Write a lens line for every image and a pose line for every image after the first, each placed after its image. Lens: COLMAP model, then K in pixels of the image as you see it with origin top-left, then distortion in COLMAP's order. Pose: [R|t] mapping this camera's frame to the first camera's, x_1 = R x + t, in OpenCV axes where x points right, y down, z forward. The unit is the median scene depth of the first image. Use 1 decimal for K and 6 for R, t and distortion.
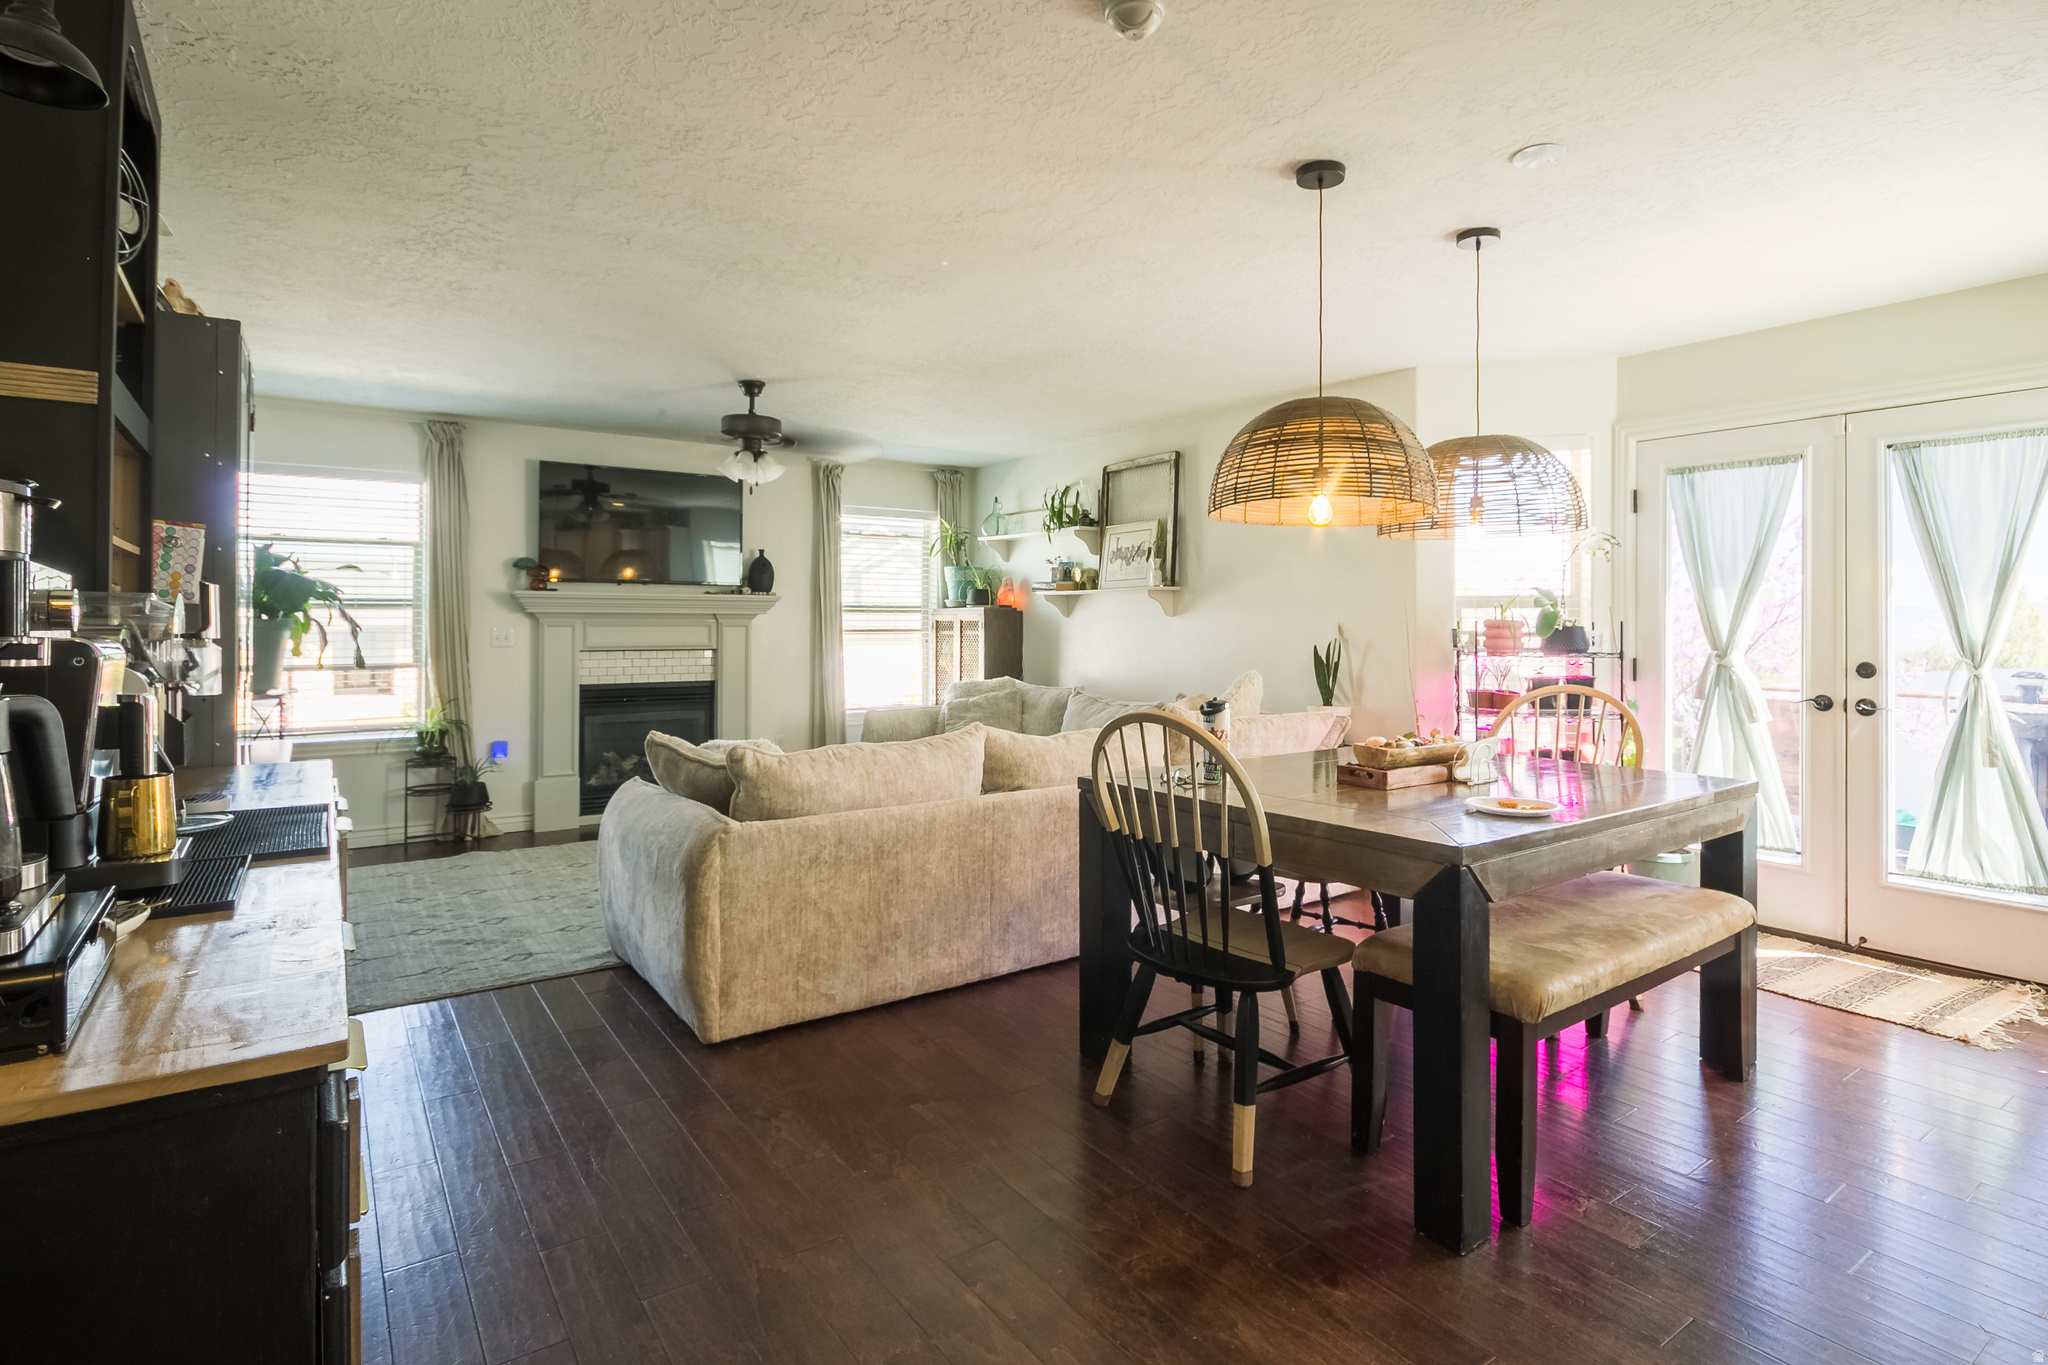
lens RADIAL K [[1056.3, 0, 1031.4], [0, 1056.3, 616.4], [0, 0, 1]] dist [0.000602, 0.000258]
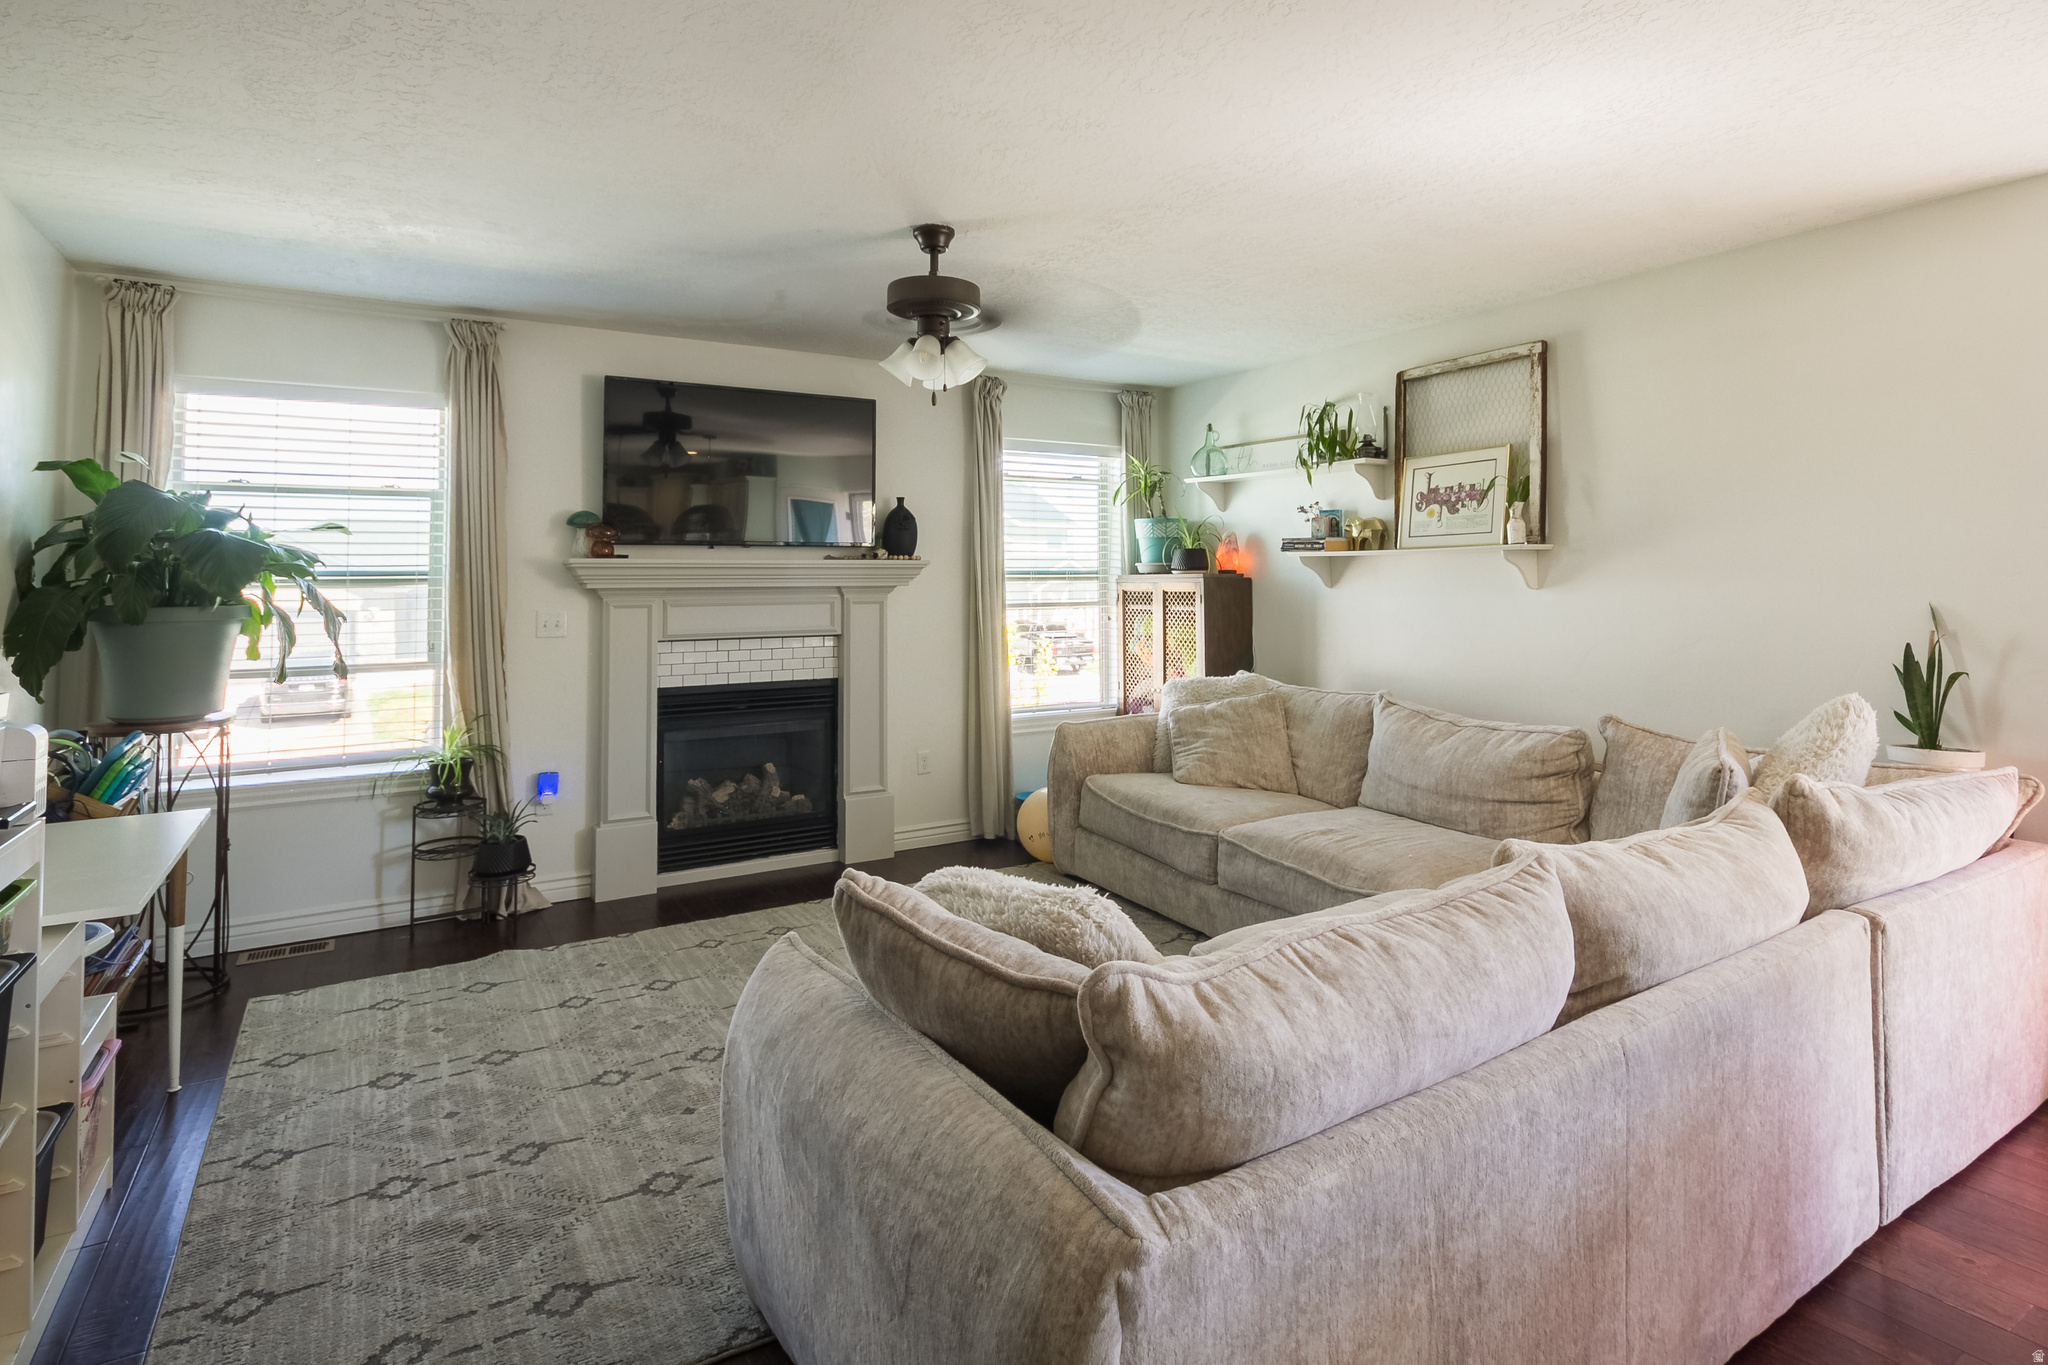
lens RADIAL K [[1040.5, 0, 1027.5], [0, 1040.5, 535.3], [0, 0, 1]] dist [-0.002202, -0.000371]
pose [[0.998957, -0.009989, -0.044552, -0.149358], [0.008495, 0.999399, -0.033603, -0.013451], [0.044861, 0.033189, 0.998442, 0.313753]]
